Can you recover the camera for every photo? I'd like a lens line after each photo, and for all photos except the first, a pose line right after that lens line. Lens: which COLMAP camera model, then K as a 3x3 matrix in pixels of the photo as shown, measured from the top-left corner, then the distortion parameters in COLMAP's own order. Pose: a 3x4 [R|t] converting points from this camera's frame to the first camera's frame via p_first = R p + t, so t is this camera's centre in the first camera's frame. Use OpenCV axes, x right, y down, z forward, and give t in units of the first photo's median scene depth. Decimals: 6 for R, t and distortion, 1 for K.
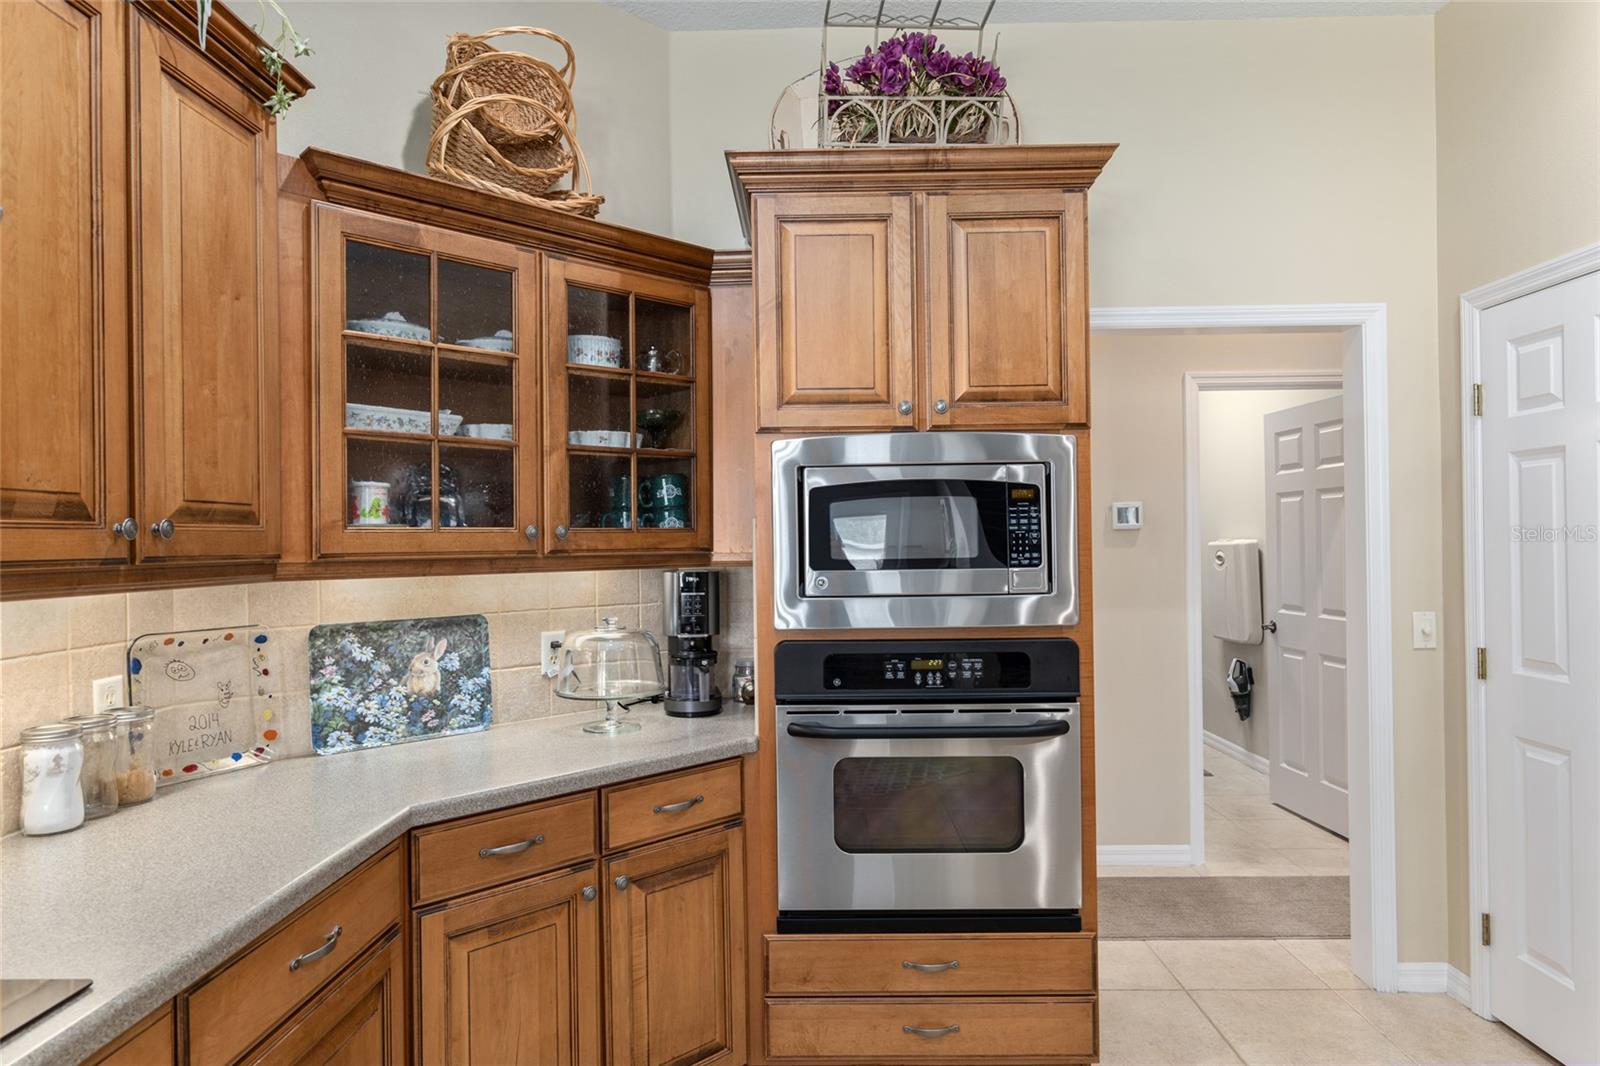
lens RADIAL K [[967.8, 0, 798.9], [0, 967.8, 541.1], [0, 0, 1]] dist [0.000457, 0.000002]
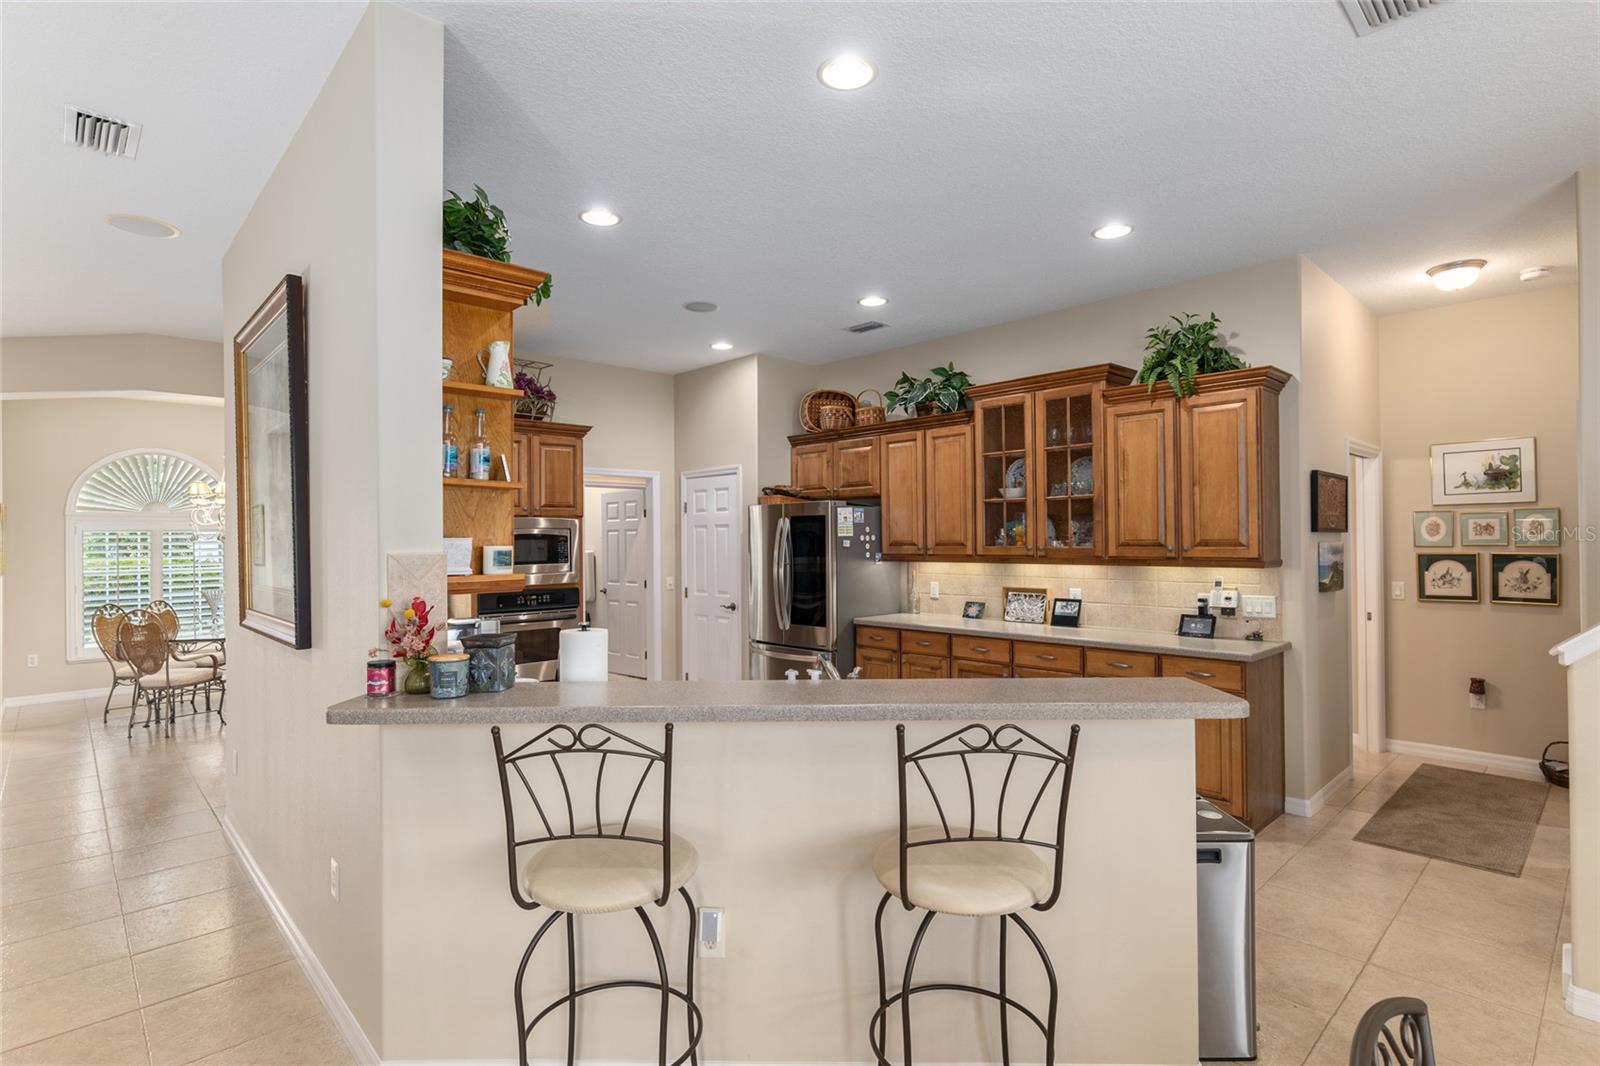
lens RADIAL K [[777.8, 0, 799.0], [0, 777.8, 539.5], [0, 0, 1]] dist [-0.009298, 0.003795]
pose [[0.709960, 0.005559, 0.704220, -0.871499], [-0.000499, 0.999973, -0.007390, -0.026570], [-0.704242, 0.004895, 0.709943, -1.125561]]
